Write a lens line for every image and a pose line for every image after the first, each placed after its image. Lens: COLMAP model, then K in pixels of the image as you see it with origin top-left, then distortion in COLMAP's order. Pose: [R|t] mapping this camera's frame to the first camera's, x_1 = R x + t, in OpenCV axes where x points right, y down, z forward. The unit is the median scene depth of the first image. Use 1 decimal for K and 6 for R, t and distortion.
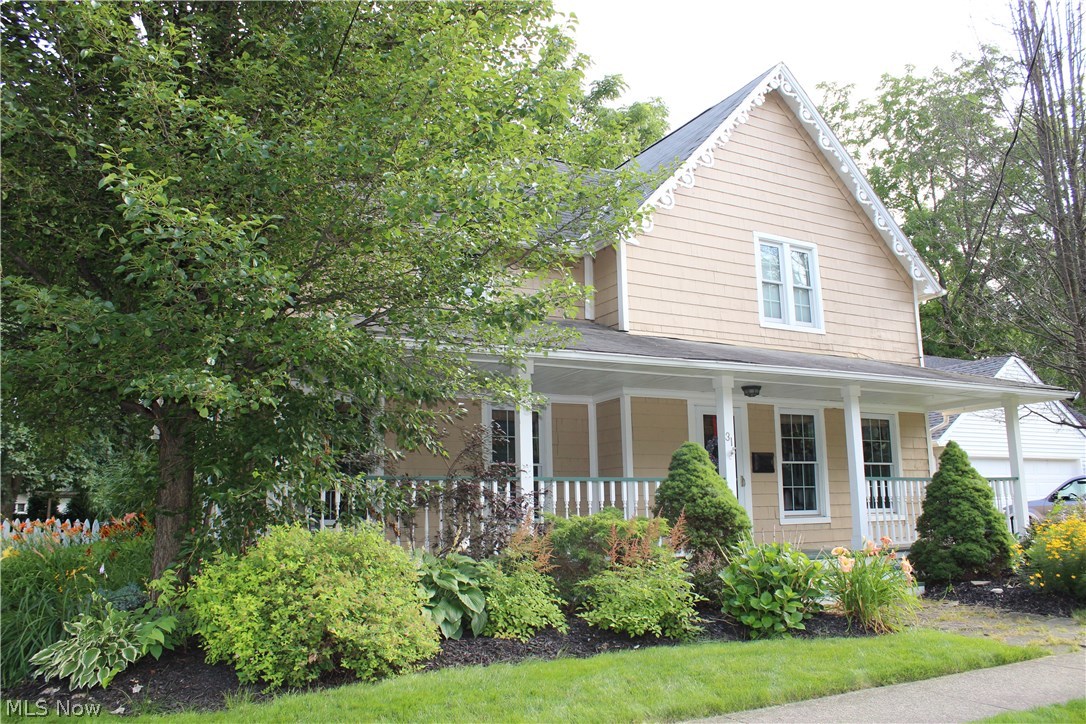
lens RADIAL K [[874.5, 0, 543.0], [0, 874.5, 362.0], [0, 0, 1]] dist [-0.074102, 0.005774]
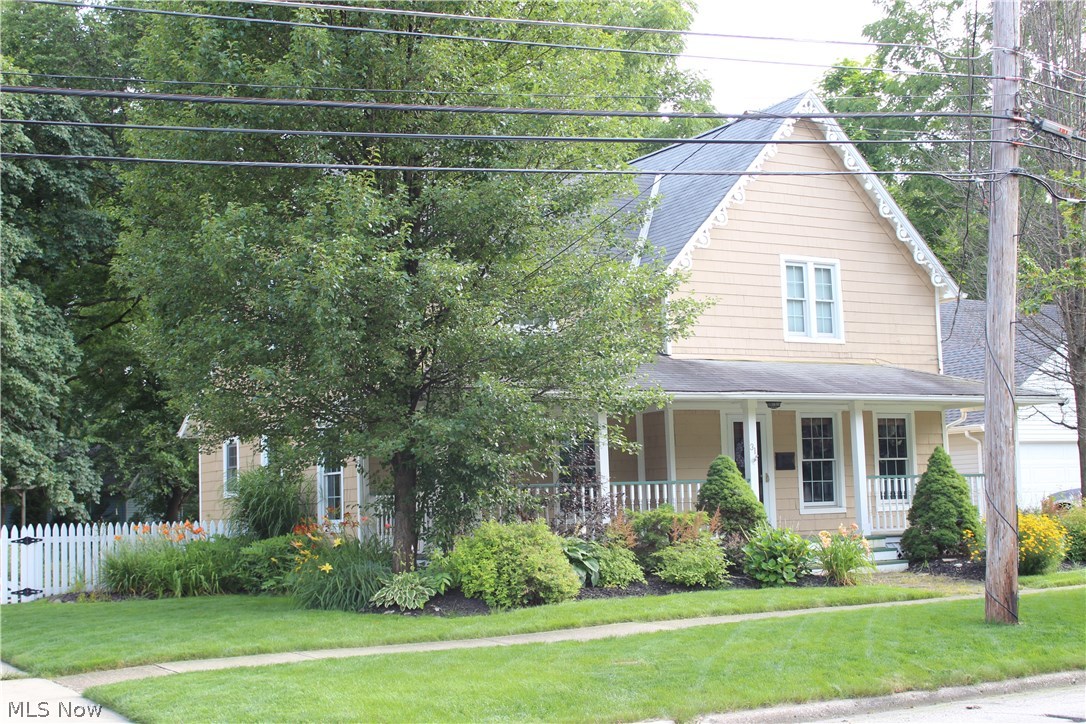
lens RADIAL K [[1513.4, 0, 543.0], [0, 1513.4, 362.0], [0, 0, 1]] dist [0.094368, -0.017556]
pose [[0.998613, -0.008972, 0.051889, -0.226959], [0.004470, 0.996265, 0.086233, -0.252169], [-0.052469, -0.085881, 0.994923, -1.292676]]
